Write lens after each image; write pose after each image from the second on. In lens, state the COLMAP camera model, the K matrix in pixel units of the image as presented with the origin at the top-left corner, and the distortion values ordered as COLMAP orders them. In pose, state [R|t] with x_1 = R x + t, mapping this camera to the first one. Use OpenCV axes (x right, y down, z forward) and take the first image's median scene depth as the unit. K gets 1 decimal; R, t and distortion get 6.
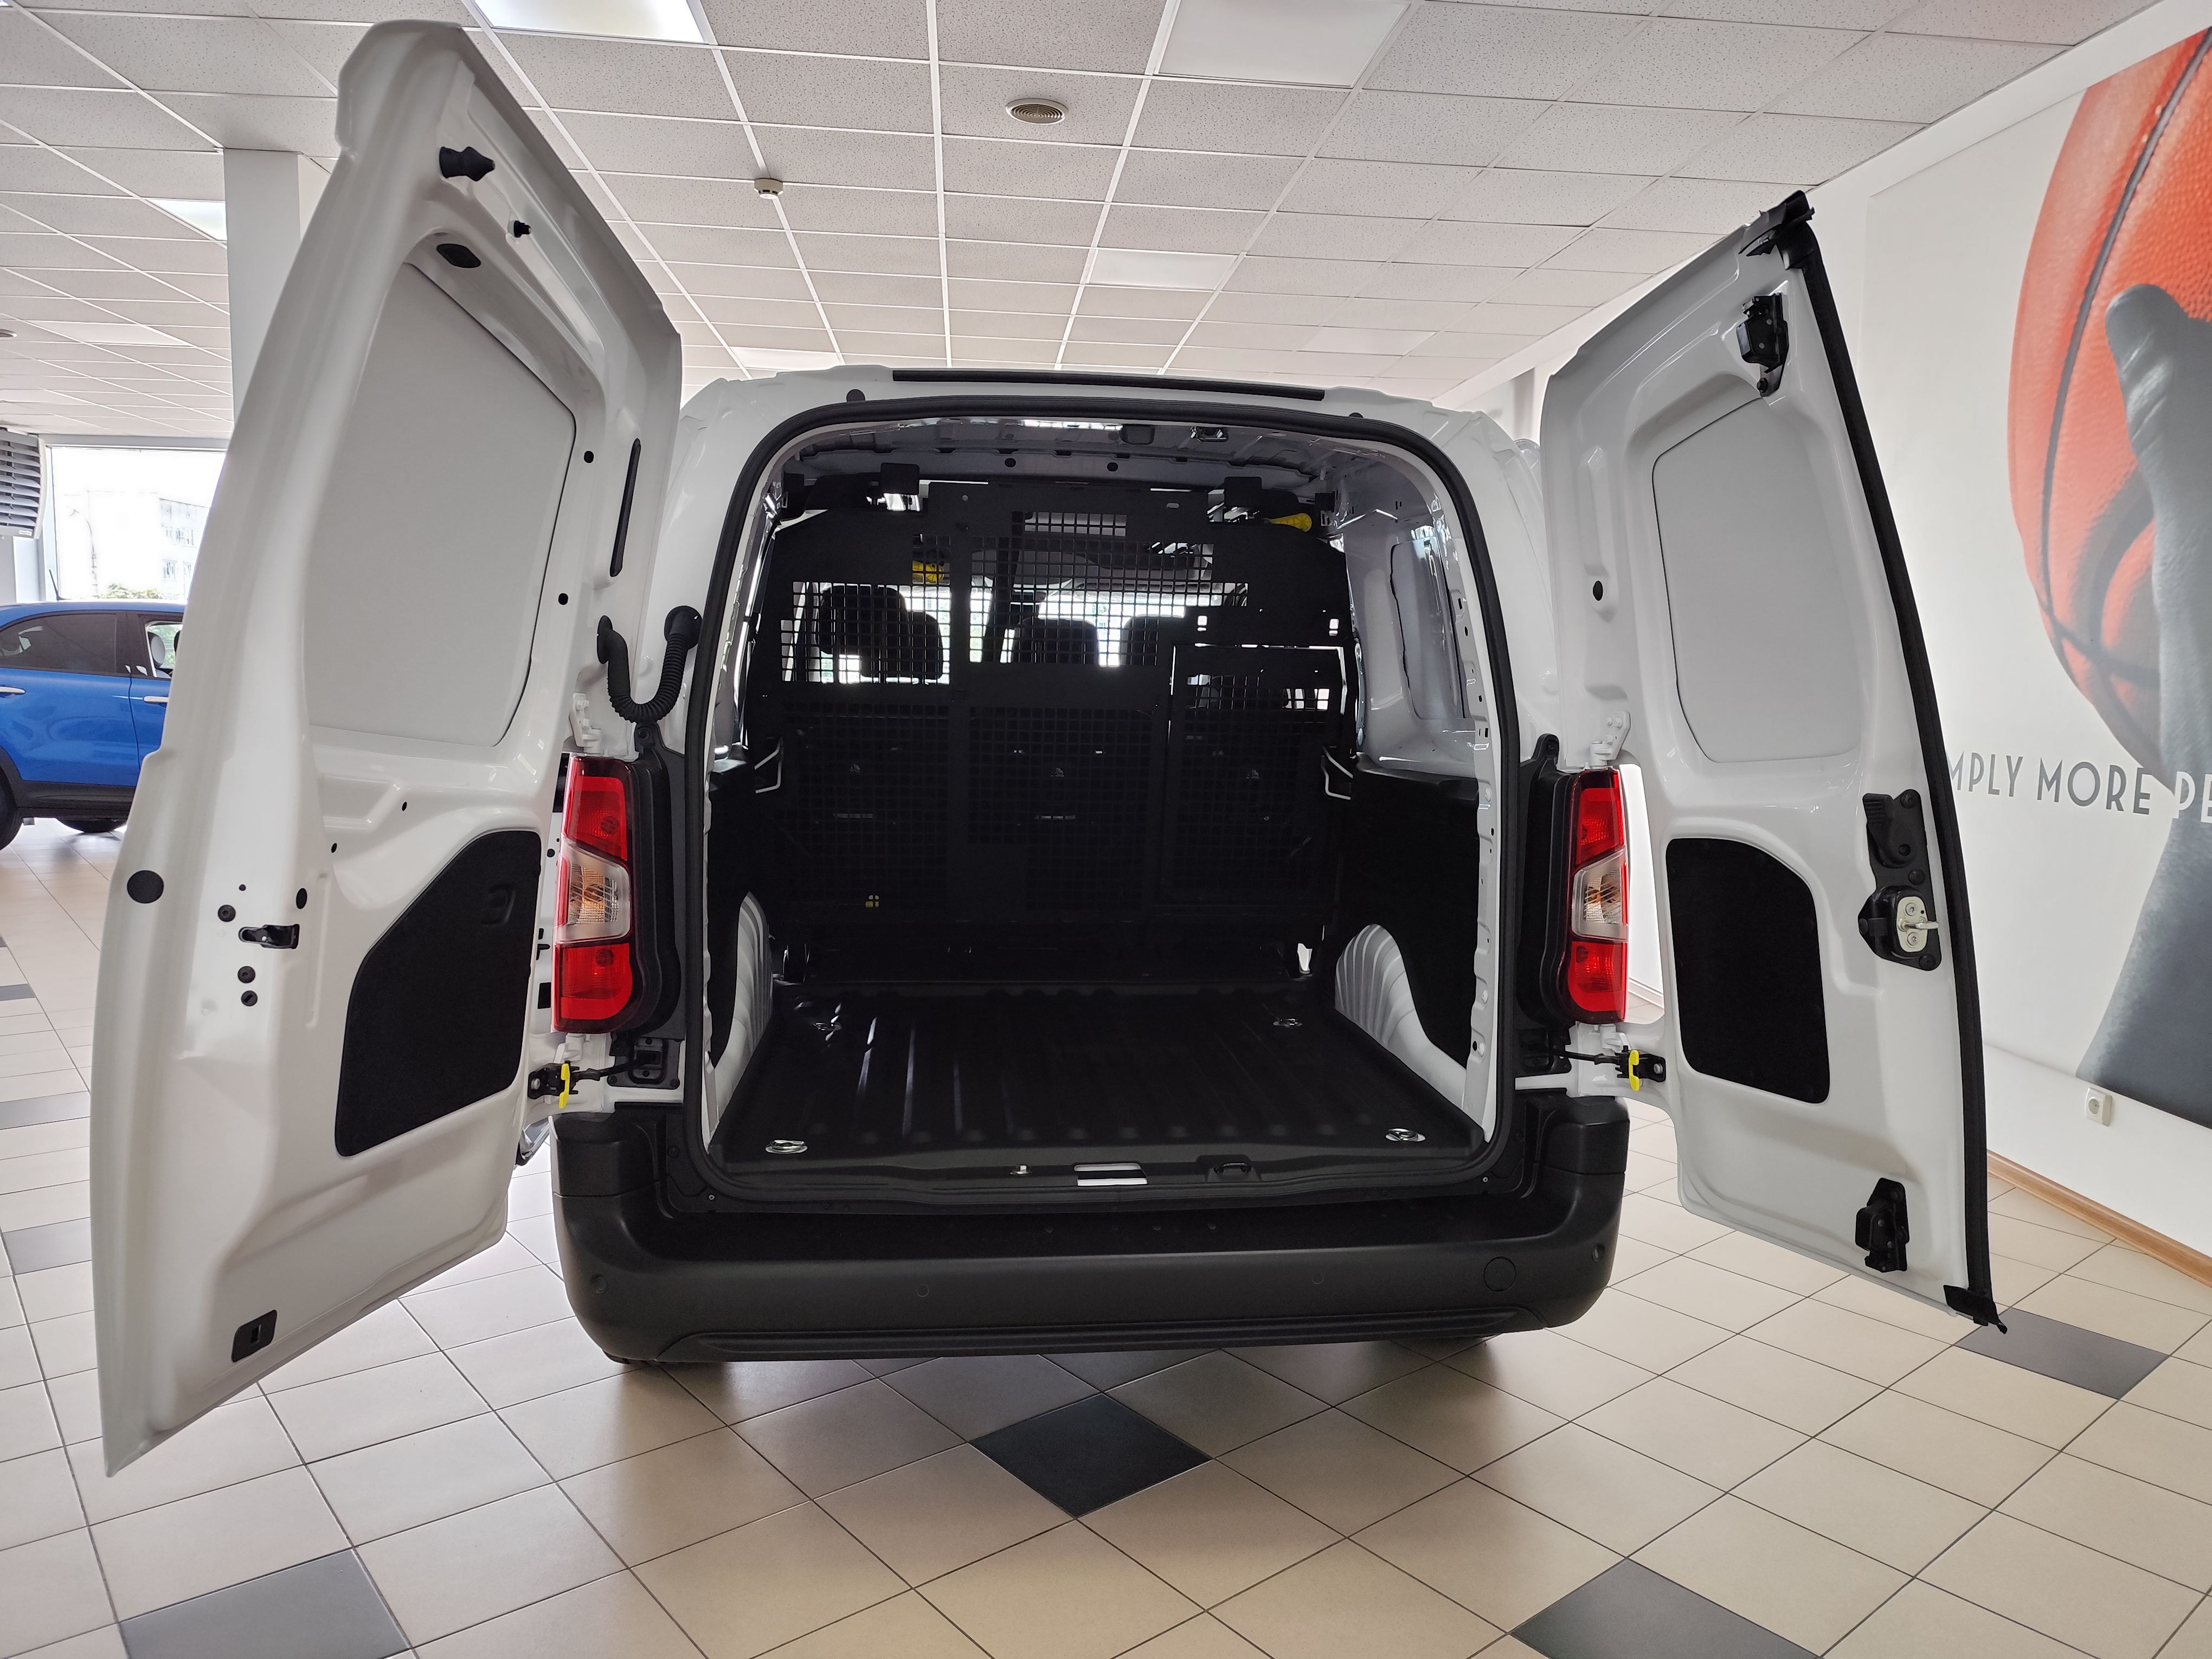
lens RADIAL K [[1531.3, 0, 1121.3], [0, 1531.3, 822.5], [0, 0, 1]] dist [0.035707, -0.045503]
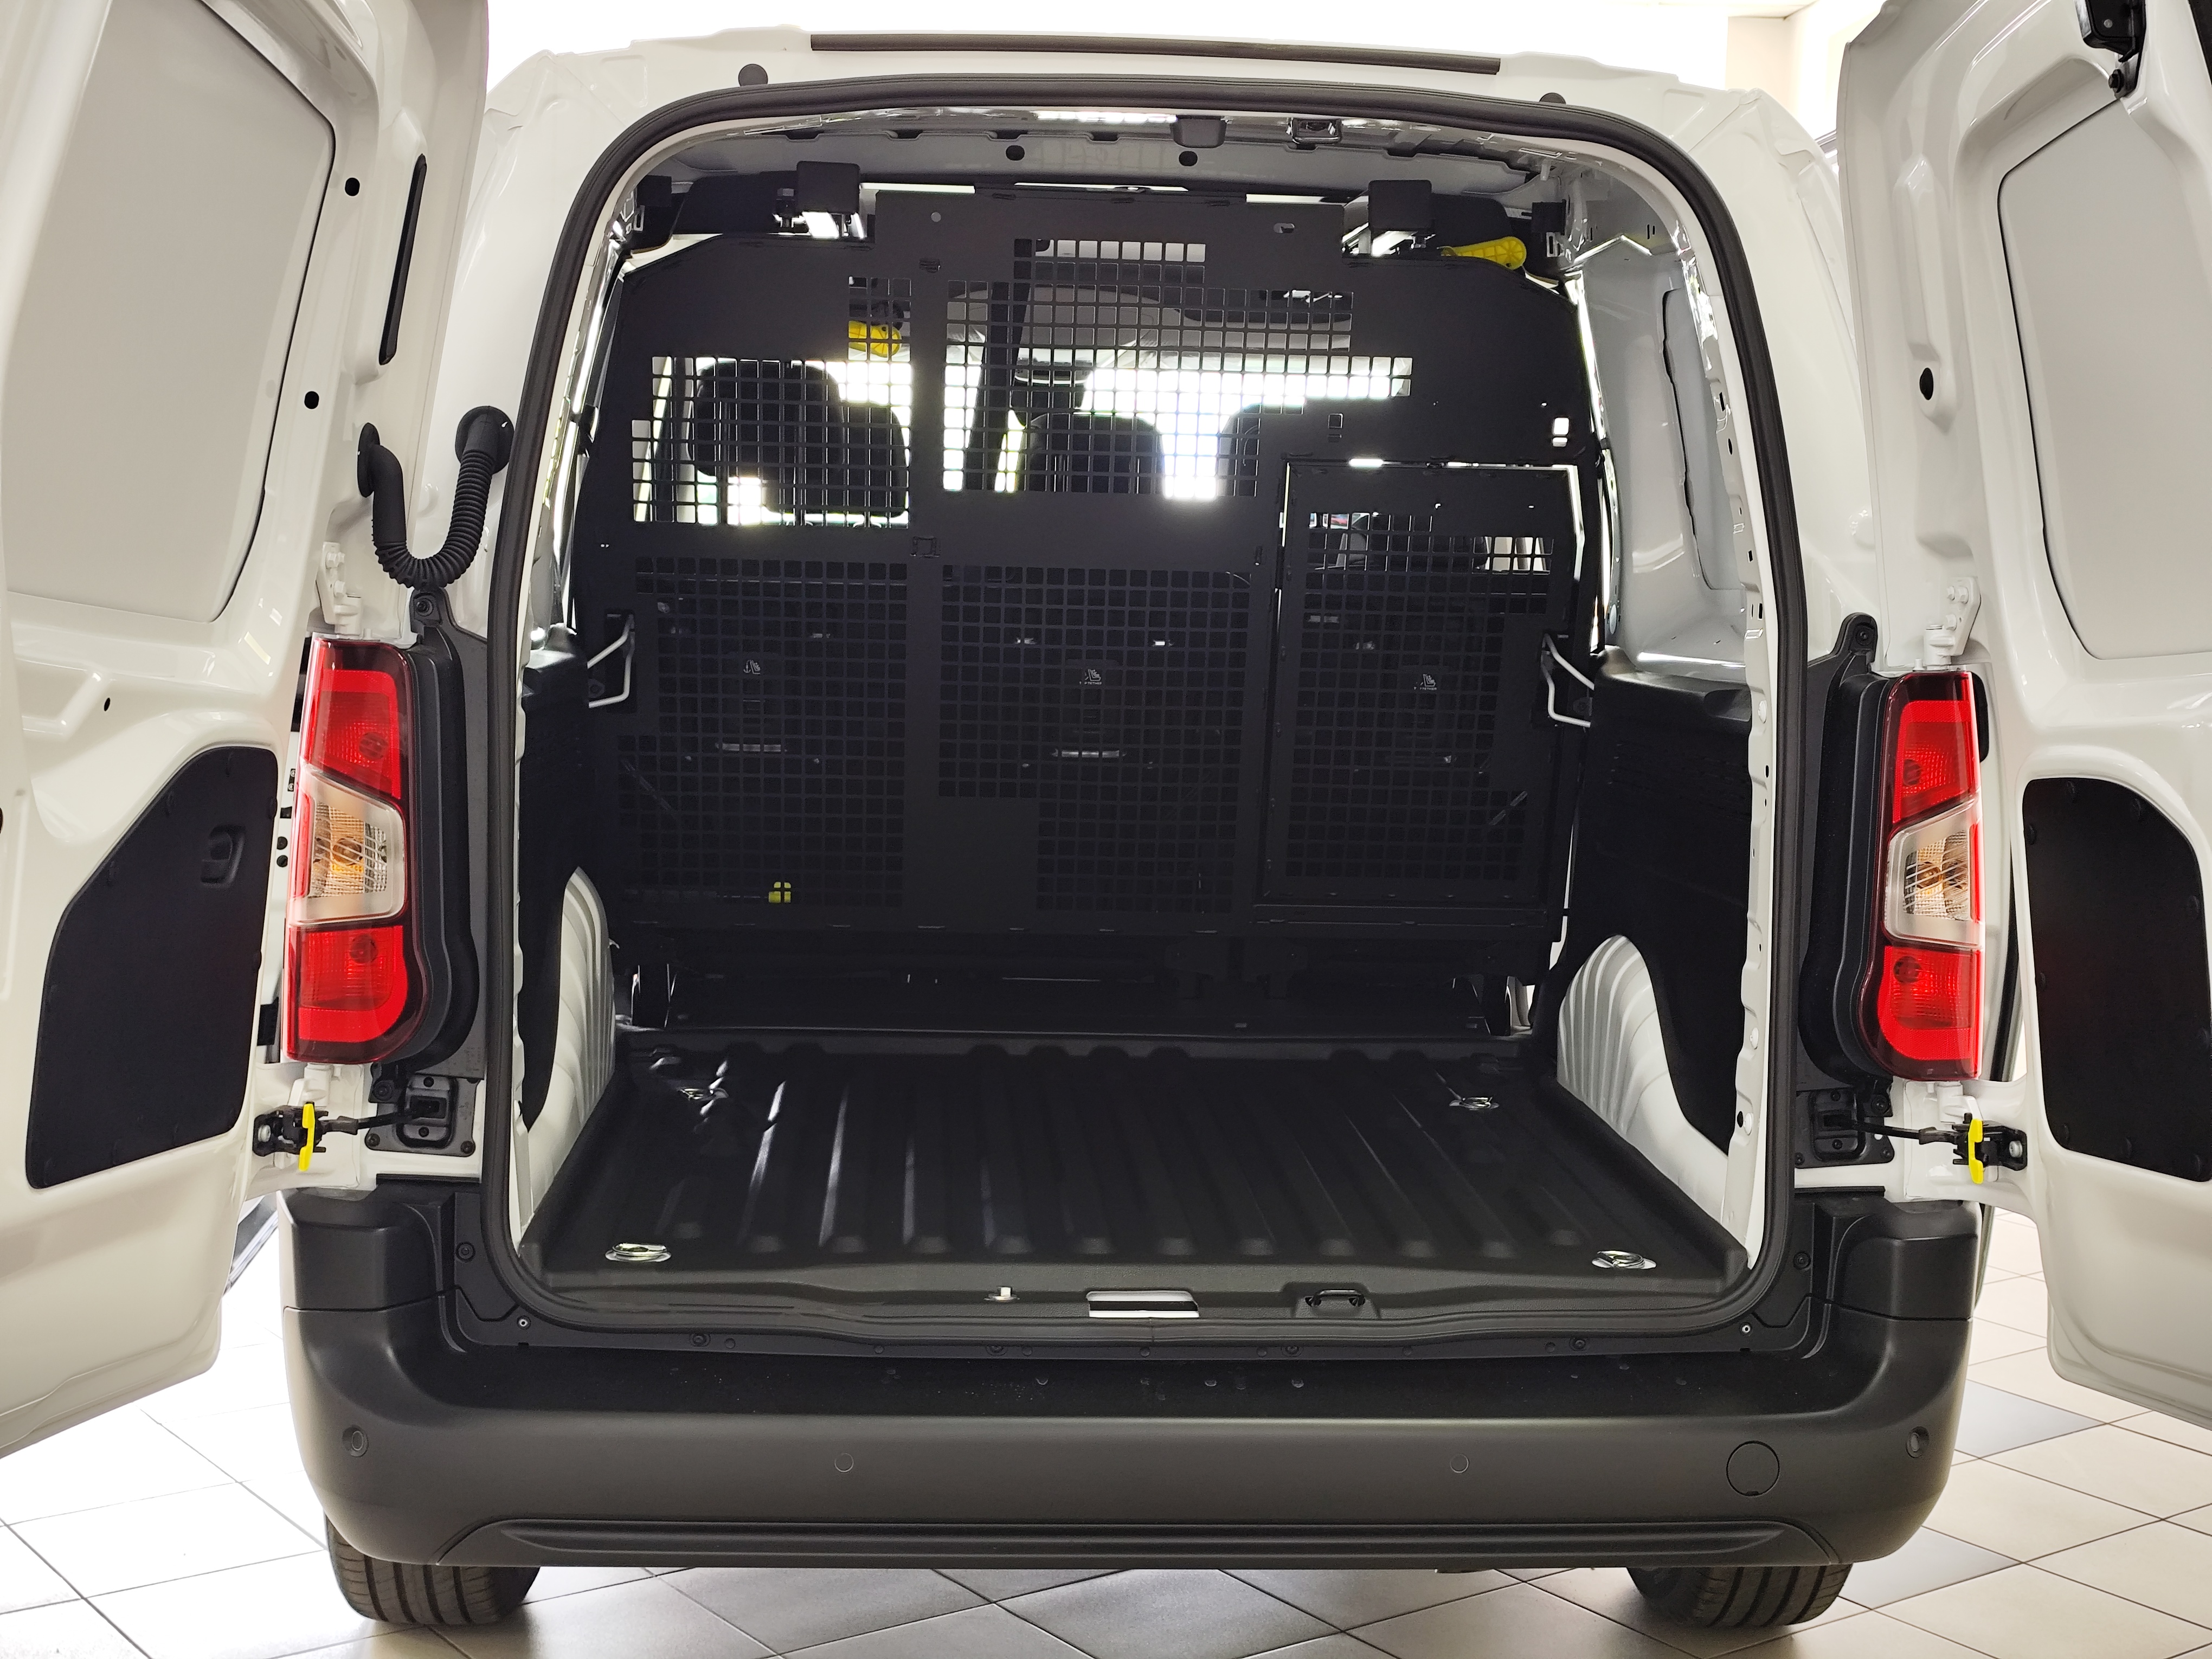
lens RADIAL K [[3024.3, 0, 1101.4], [0, 3024.3, 837.1], [0, 0, 1]] dist [0.065499, -0.072860]
pose [[0.998125, 0.009907, -0.060399, 0.047413], [-0.009046, 0.999854, 0.014511, 0.017217], [0.060534, -0.013937, 0.998069, -0.237534]]
